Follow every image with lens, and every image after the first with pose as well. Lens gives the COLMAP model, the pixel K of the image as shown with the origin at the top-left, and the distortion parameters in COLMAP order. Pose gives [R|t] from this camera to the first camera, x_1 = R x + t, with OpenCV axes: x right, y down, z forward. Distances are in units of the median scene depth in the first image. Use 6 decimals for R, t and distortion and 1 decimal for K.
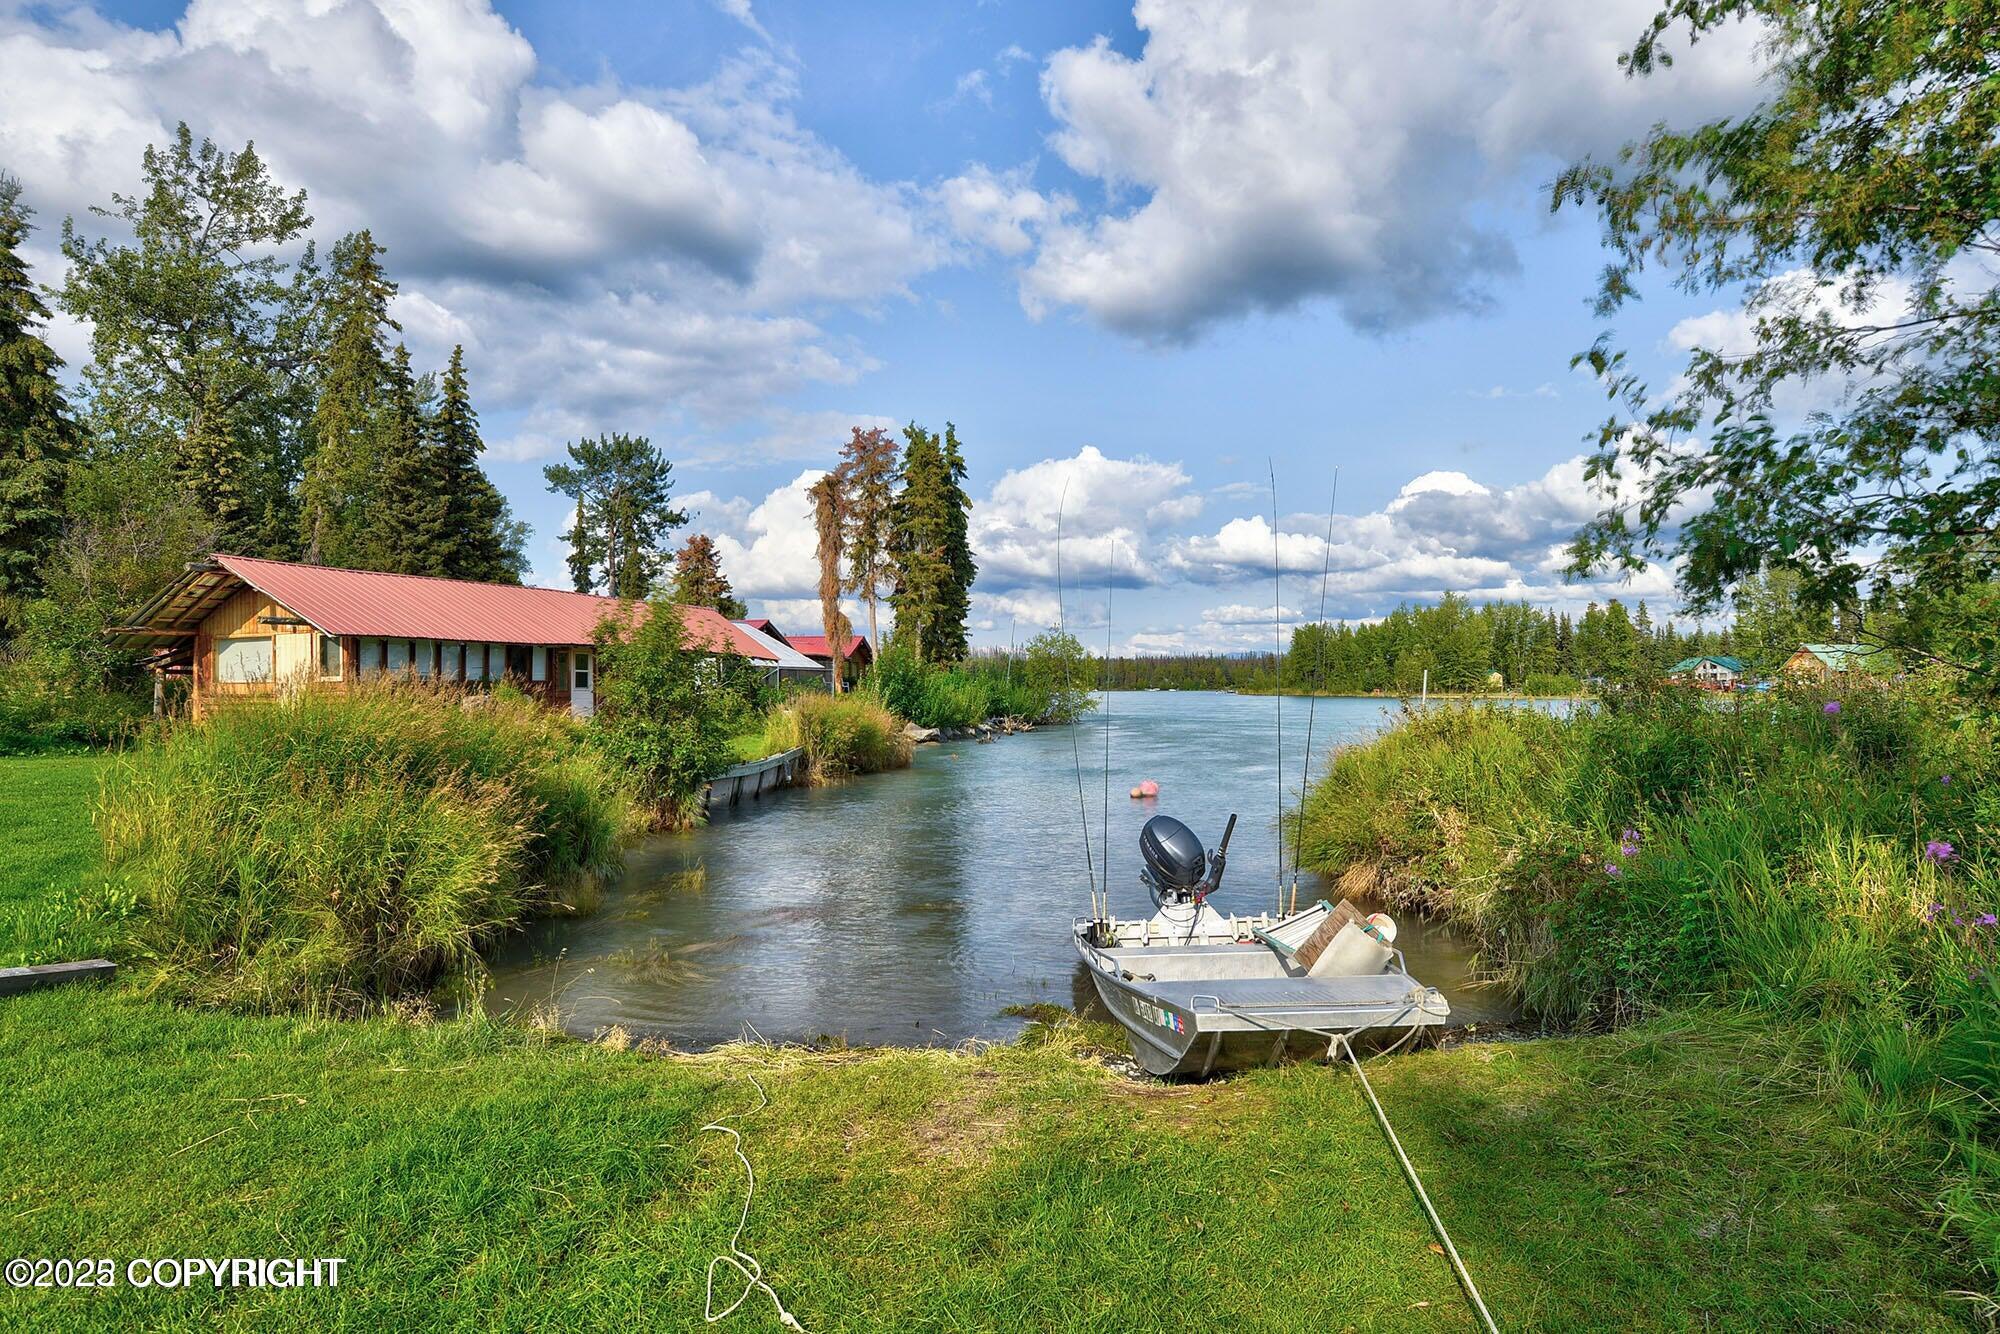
lens RADIAL K [[1104.0, 0, 1000.0], [0, 1104.0, 667.0], [0, 0, 1]] dist [-0.004509, -0.000638]
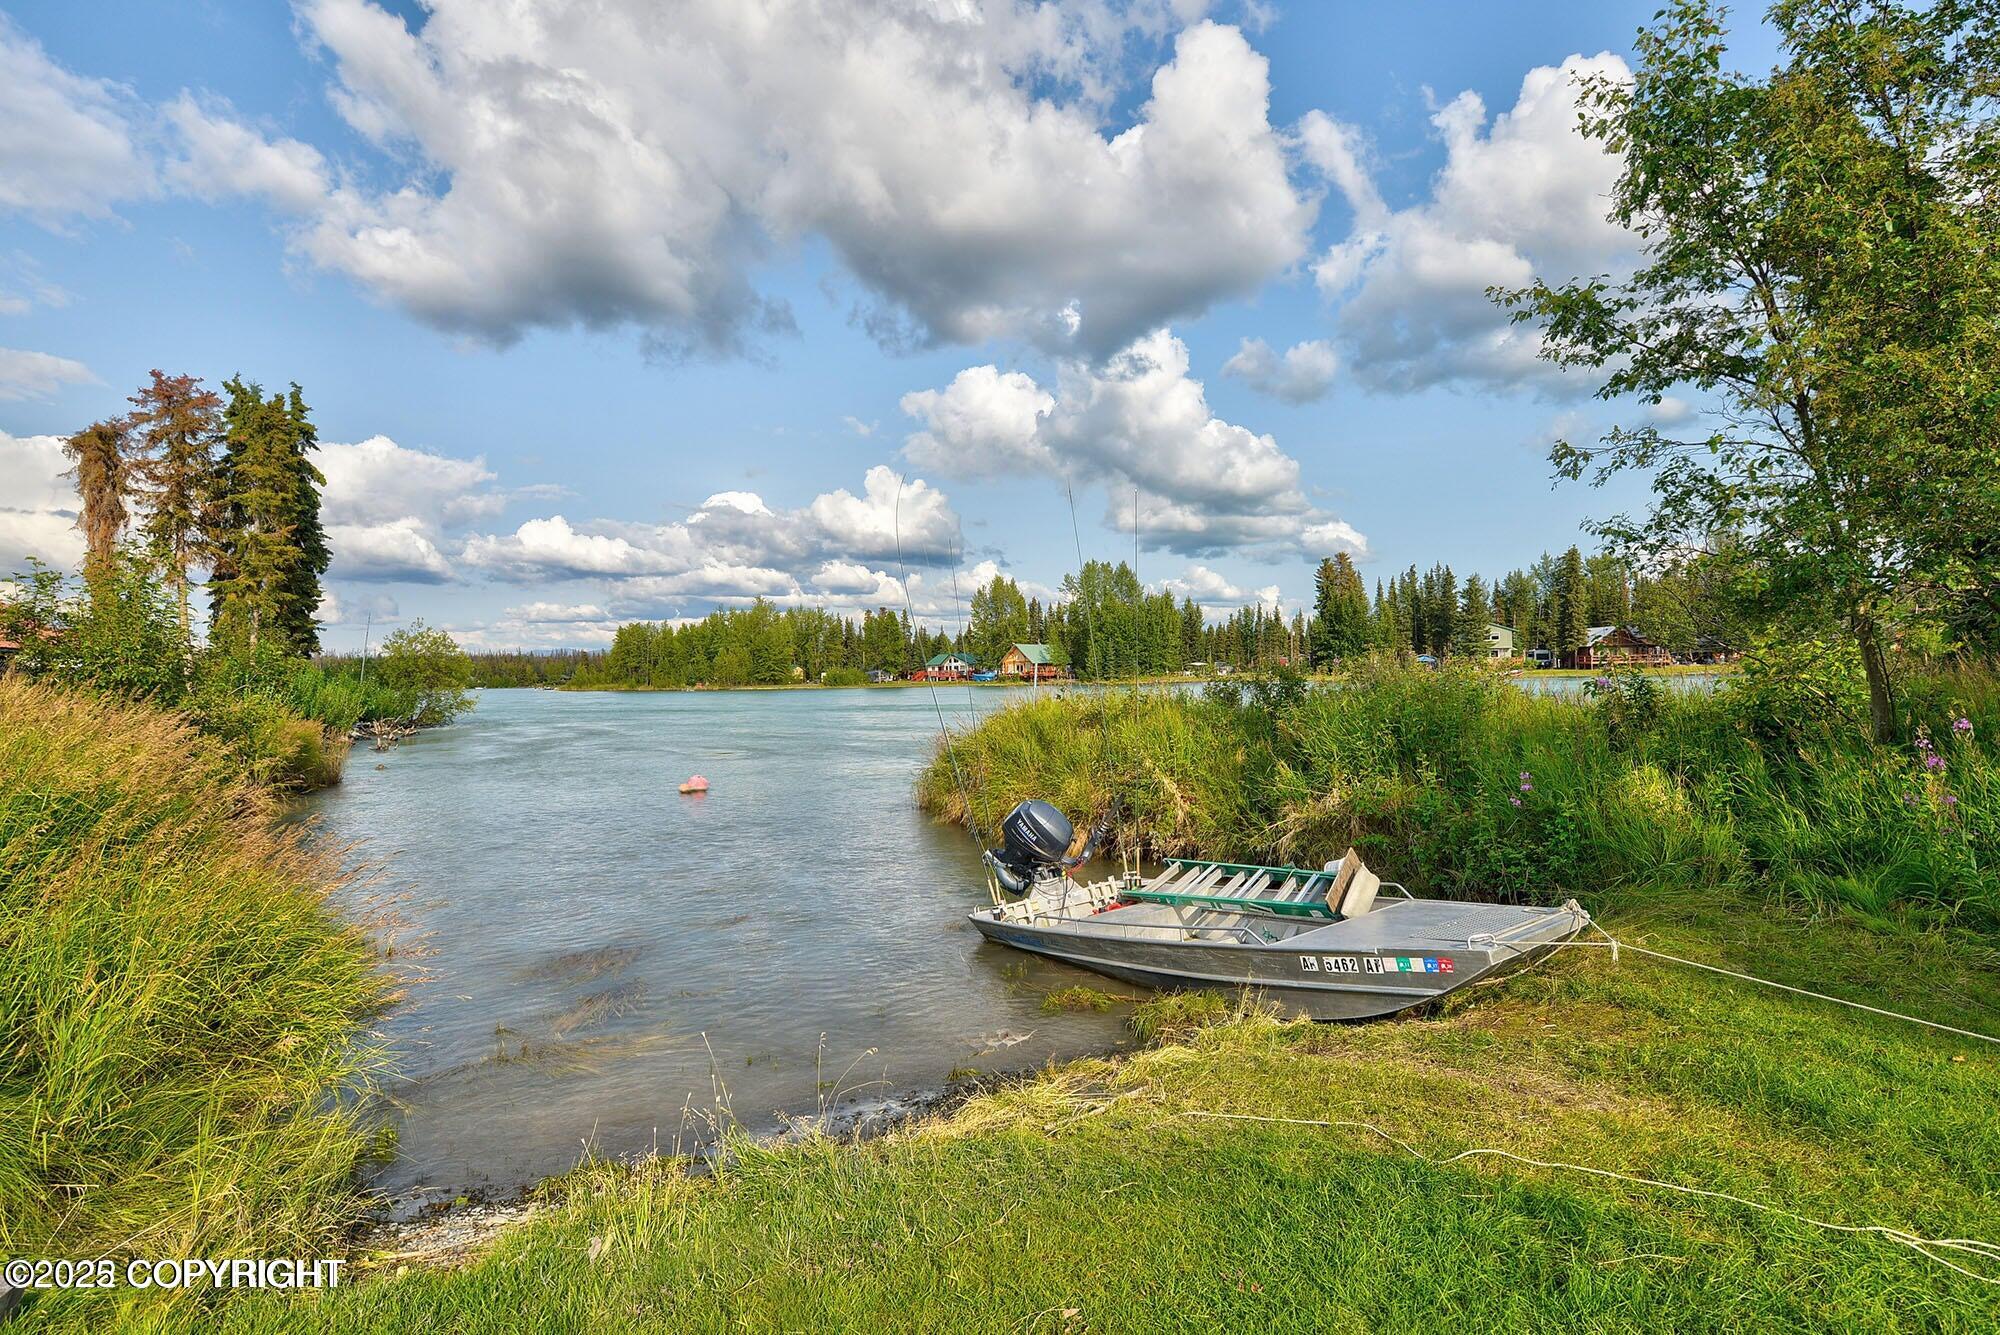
lens RADIAL K [[1005.5, 0, 1001.4], [0, 1005.5, 662.2], [0, 0, 1]] dist [-0.000361, 0.000112]
pose [[0.803960, -0.007317, 0.594639, -0.071978], [0.007946, 0.999967, 0.001562, 0.000299], [-0.594630, 0.003469, 0.803992, 0.040022]]
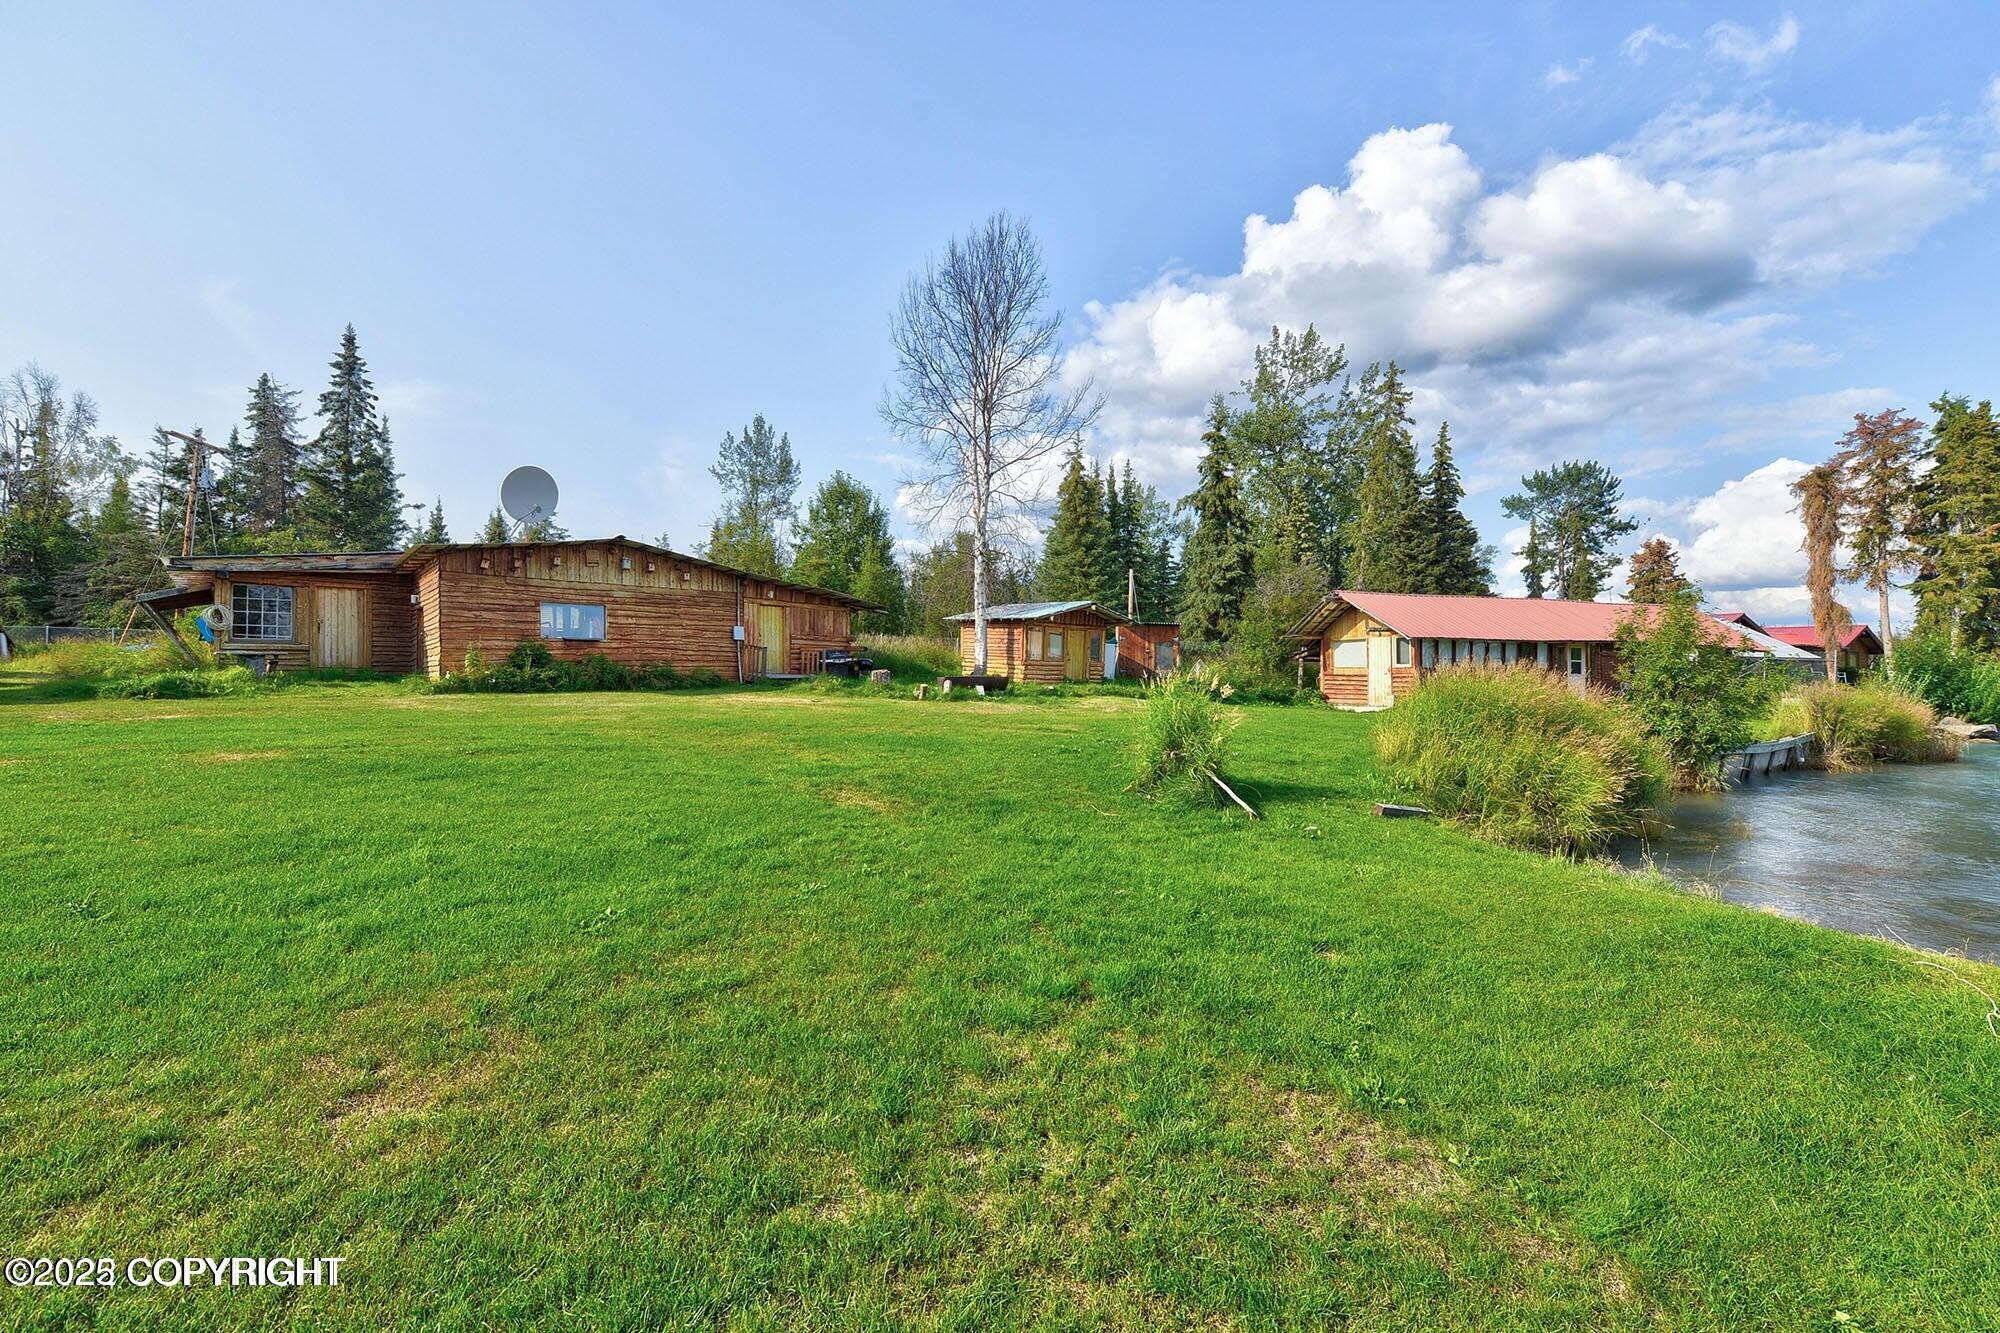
lens RADIAL K [[811.7, 0, 994.0], [0, 811.7, 659.2], [0, 0, 1]] dist [-0.010851, -0.000320]
pose [[0.589168, 0.003629, -0.808002, -0.007990], [-0.000187, 0.999991, 0.004354, -0.001060], [0.808010, -0.002415, 0.589163, -0.046205]]
